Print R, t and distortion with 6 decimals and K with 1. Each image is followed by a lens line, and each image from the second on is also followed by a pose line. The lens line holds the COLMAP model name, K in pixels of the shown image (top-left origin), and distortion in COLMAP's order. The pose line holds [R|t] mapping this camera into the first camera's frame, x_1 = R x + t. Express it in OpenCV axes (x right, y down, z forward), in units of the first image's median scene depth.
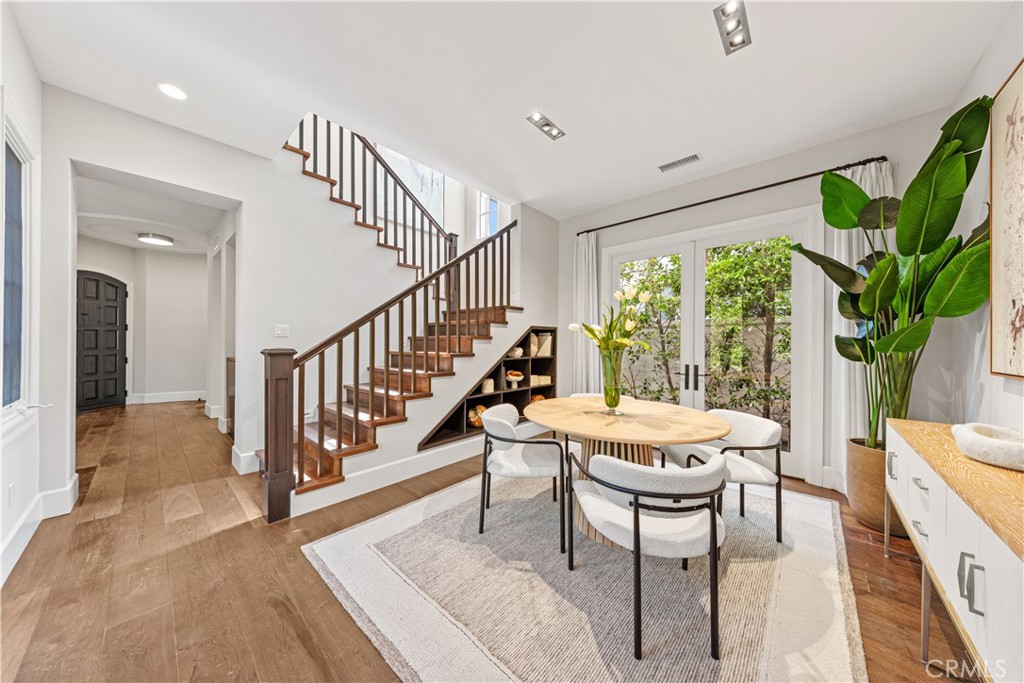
lens RADIAL K [[331.3, 0, 512.0], [0, 331.3, 341.5], [0, 0, 1]] dist [0.015396, 0.000010]
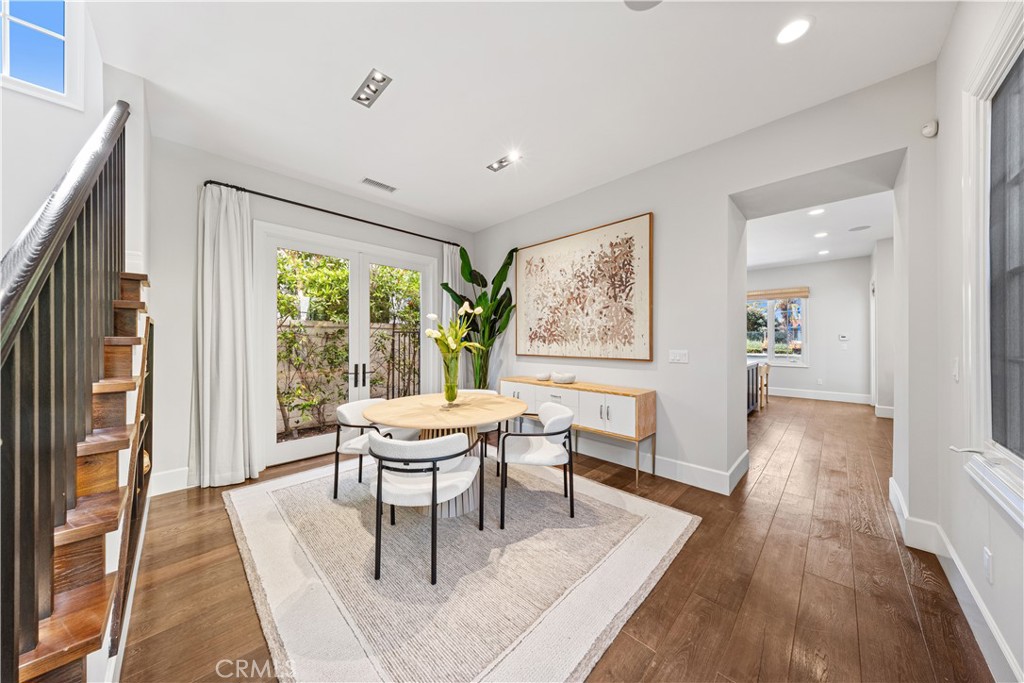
lens RADIAL K [[325.7, 0, 508.1], [0, 325.7, 338.9], [0, 0, 1]] dist [-0.000287, -0.000006]
pose [[0.047252, 0.001991, 0.998881, -0.797635], [-0.001765, 0.999997, -0.001909, -0.018459], [-0.998881, -0.001673, 0.047255, 0.708767]]
